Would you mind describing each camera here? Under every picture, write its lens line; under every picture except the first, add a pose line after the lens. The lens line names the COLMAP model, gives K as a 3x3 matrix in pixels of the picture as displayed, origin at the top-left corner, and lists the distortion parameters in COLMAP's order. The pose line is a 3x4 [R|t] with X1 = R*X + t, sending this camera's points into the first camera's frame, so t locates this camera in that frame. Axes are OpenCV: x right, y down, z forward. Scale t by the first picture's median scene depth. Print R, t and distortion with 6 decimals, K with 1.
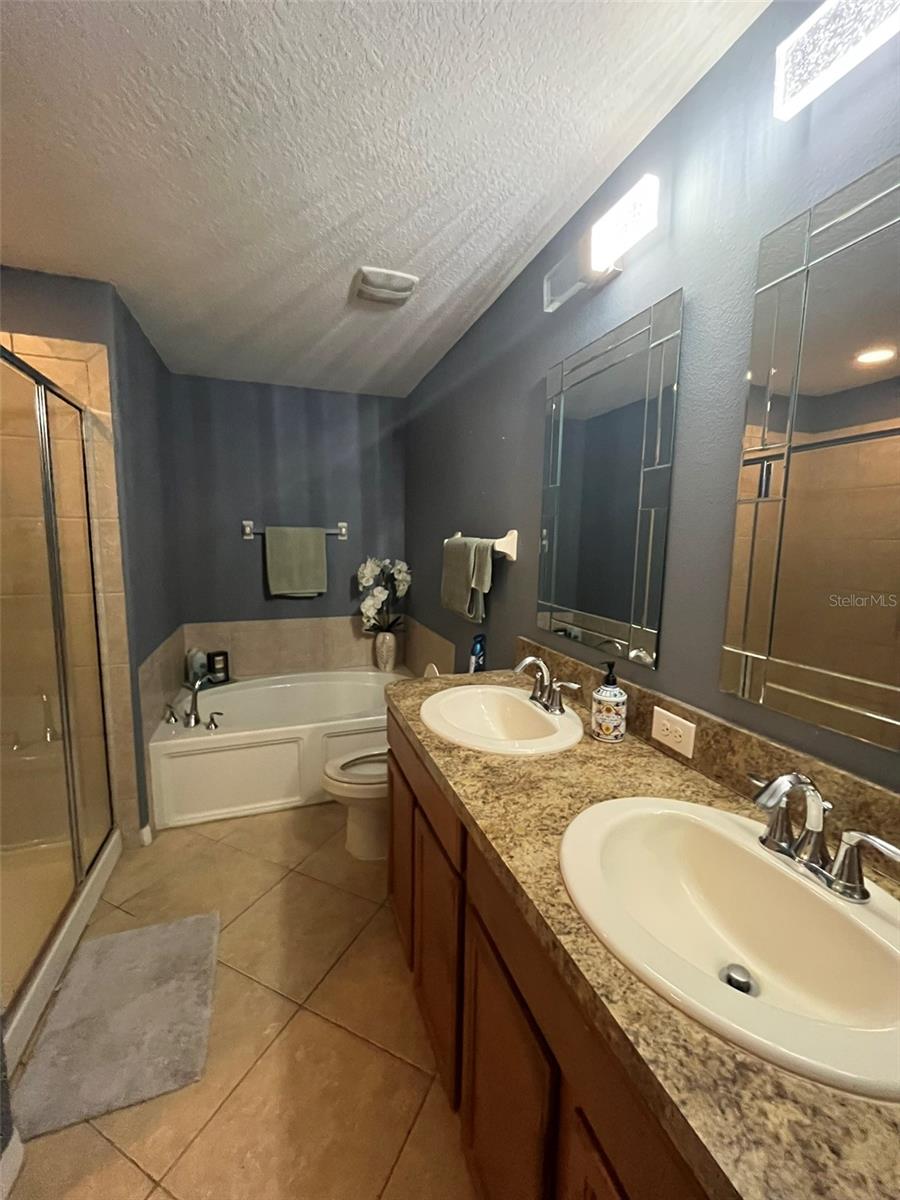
lens RADIAL K [[486.6, 0, 450.0], [0, 486.6, 599.9], [0, 0, 1]] dist [0.014035, 0.000096]
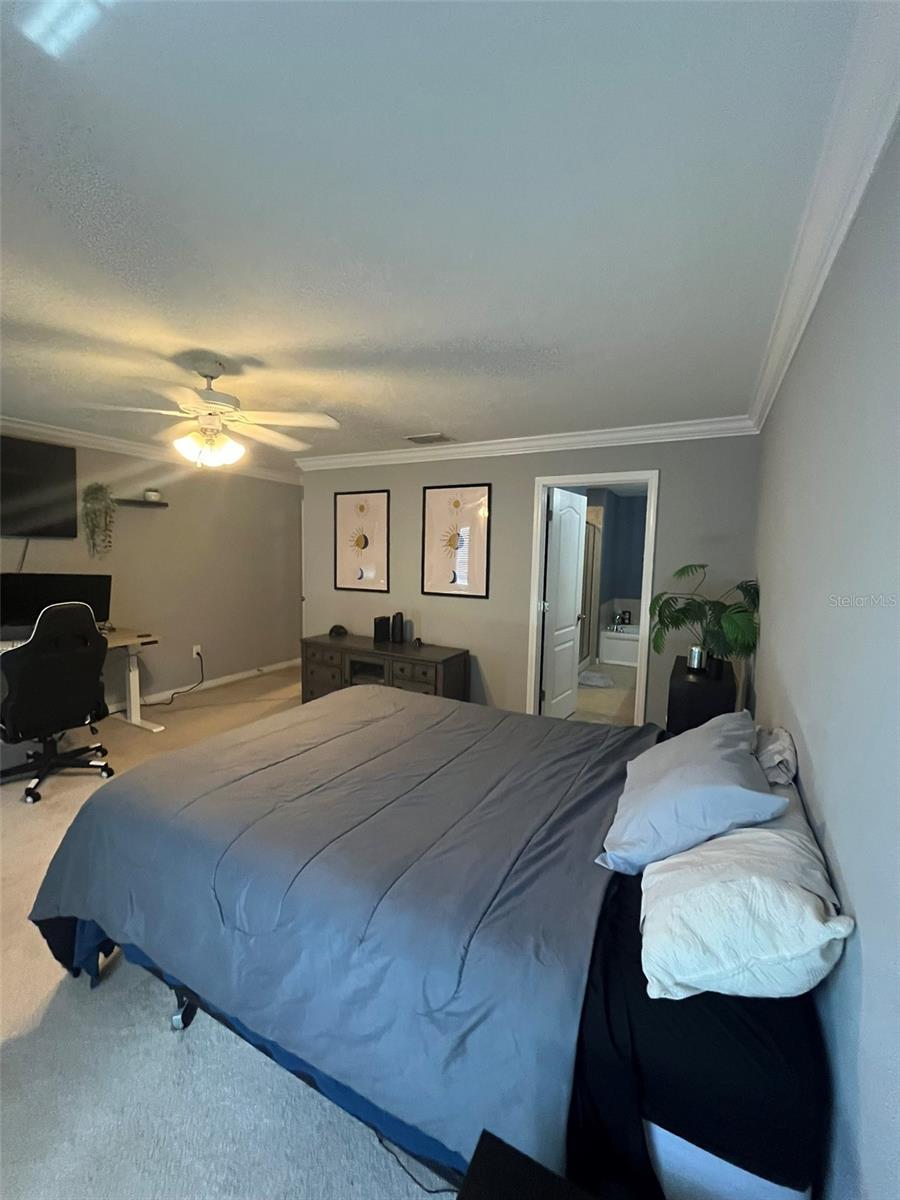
lens RADIAL K [[486.6, 0, 451.7], [0, 486.6, 603.2], [0, 0, 1]] dist [0.014035, 0.000096]
pose [[0.678189, 0.067567, -0.731774, 0.734887], [-0.106461, 0.994293, -0.006859, 0.187750], [0.727135, 0.082557, 0.681512, -1.340784]]
